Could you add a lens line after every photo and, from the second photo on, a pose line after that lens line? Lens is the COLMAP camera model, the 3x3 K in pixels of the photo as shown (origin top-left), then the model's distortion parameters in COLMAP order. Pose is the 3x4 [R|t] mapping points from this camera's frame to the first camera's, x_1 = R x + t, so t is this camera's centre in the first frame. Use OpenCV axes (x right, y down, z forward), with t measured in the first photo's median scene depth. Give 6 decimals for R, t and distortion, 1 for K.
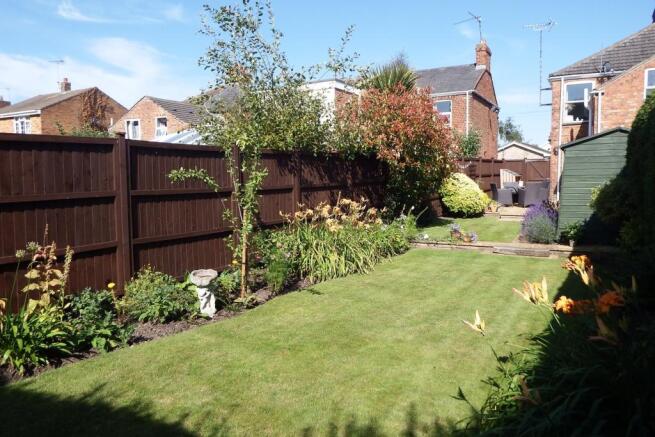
lens RADIAL K [[480.1, 0, 328.6], [0, 480.1, 216.9], [0, 0, 1]] dist [0.001331, -0.009283]
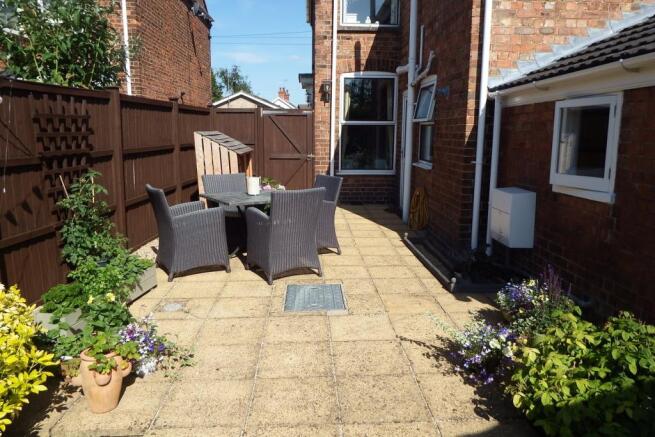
lens RADIAL K [[480.1, 0, 328.6], [0, 480.1, 216.9], [0, 0, 1]] dist [0.001331, -0.009283]
pose [[0.858141, -0.067789, 0.508918, 0.250990], [0.022484, 0.995256, 0.094657, -0.066542], [-0.512921, -0.069787, 0.855595, 0.627658]]
